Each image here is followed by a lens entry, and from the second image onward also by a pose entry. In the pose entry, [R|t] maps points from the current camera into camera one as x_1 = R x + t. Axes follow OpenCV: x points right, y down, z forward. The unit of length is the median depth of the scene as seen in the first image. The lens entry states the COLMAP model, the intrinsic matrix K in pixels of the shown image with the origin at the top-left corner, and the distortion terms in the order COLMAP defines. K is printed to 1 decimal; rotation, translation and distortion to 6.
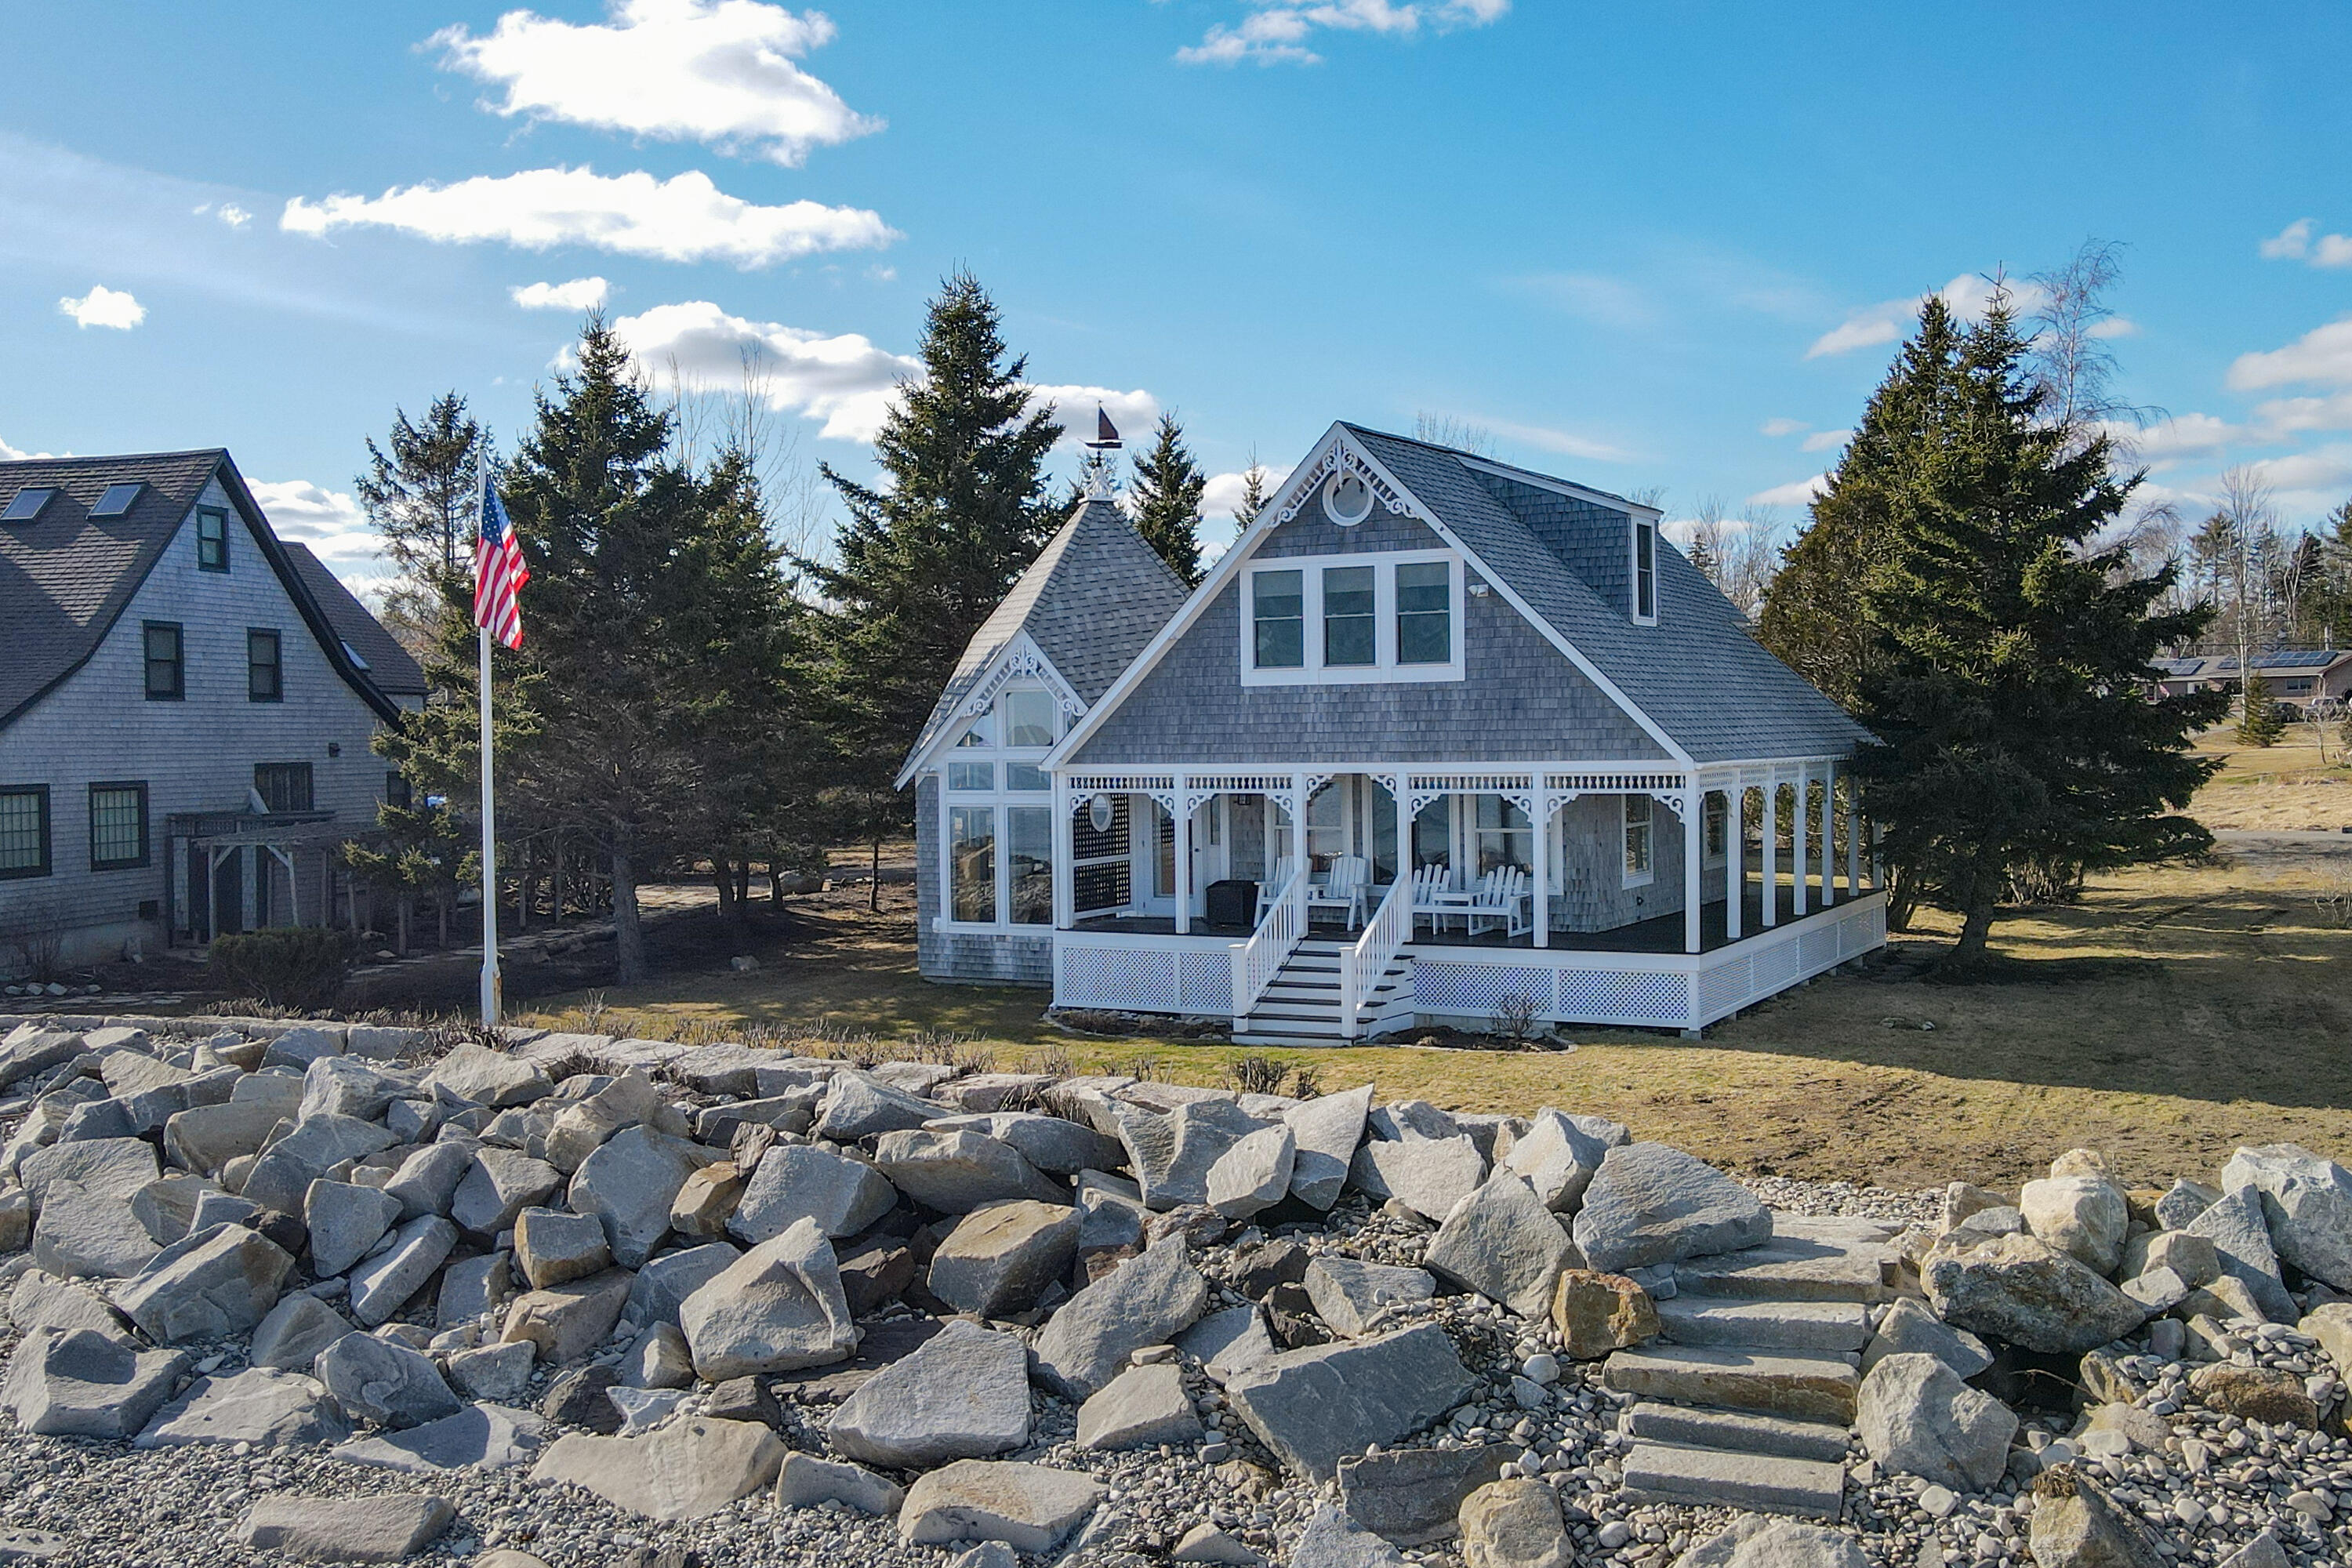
lens RADIAL K [[2263.5, 0, 1176.0], [0, 2263.5, 784.0], [0, 0, 1]] dist [0.007099, 0.008610]
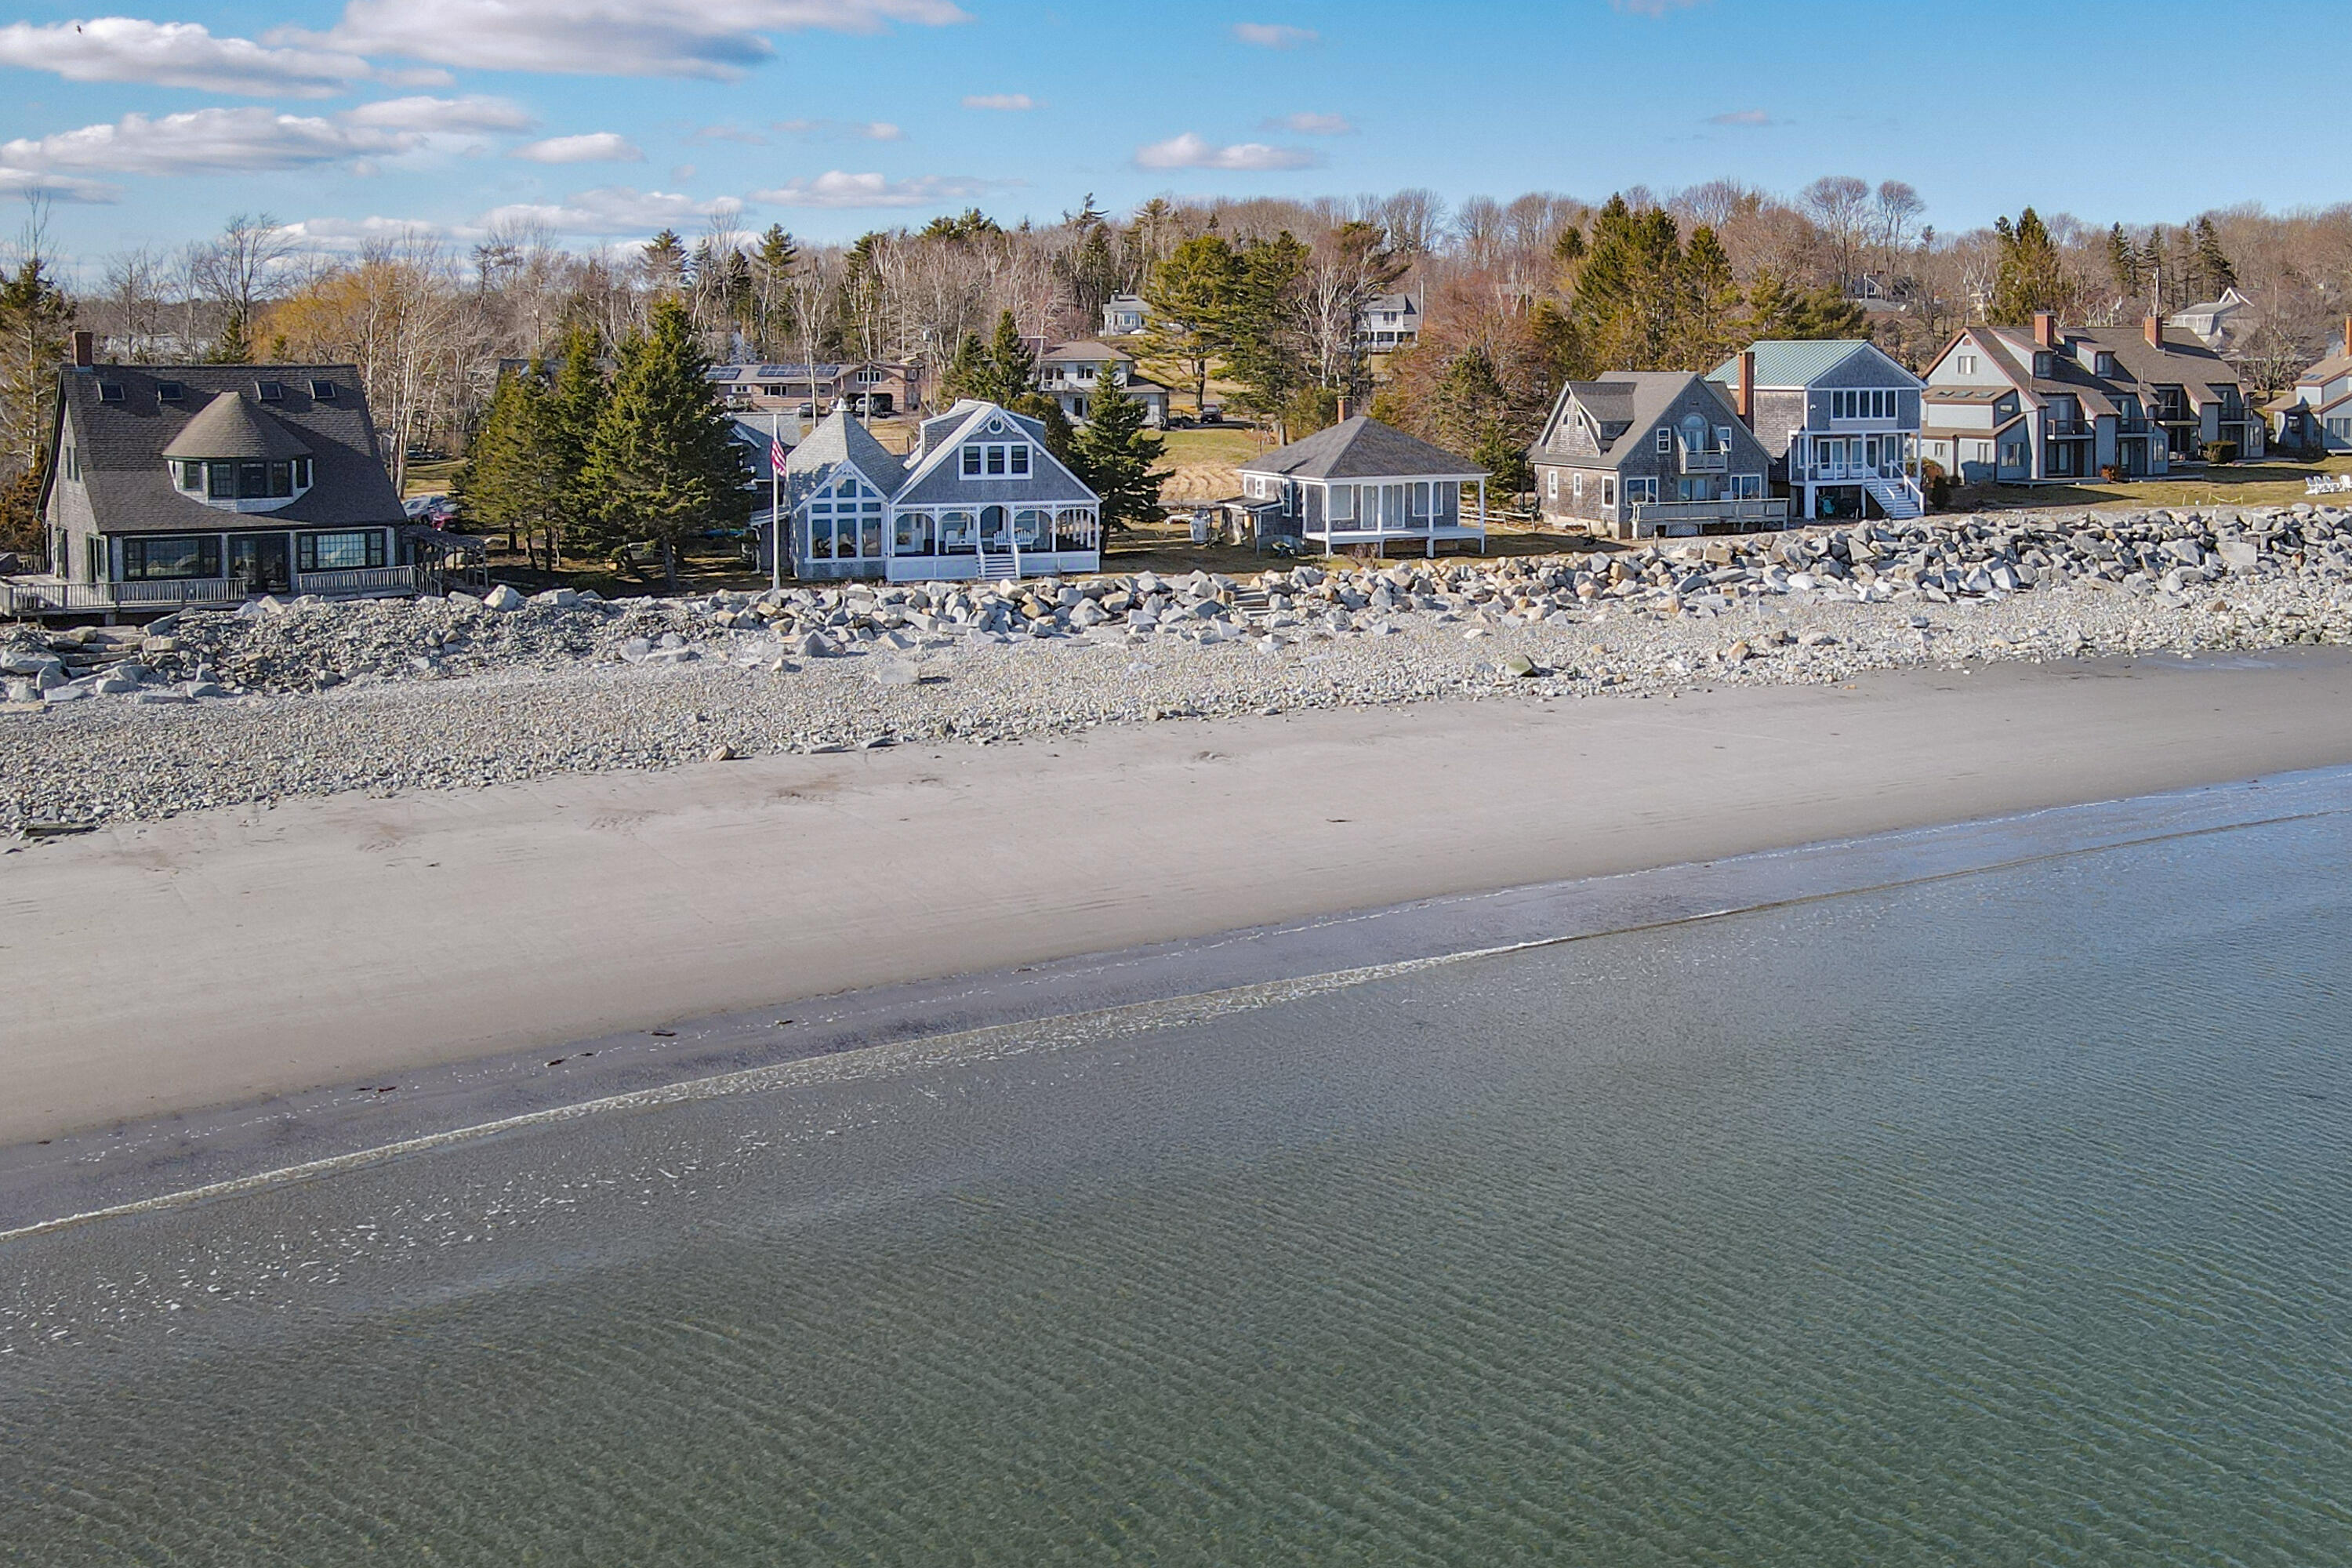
lens RADIAL K [[2263.5, 0, 1176.0], [0, 2263.5, 784.0], [0, 0, 1]] dist [0.007099, 0.008610]
pose [[0.785384, -0.100455, 0.610804, -1.850237], [0.016325, 0.989762, 0.141789, -0.069165], [-0.618794, -0.101388, 0.778983, -1.894201]]
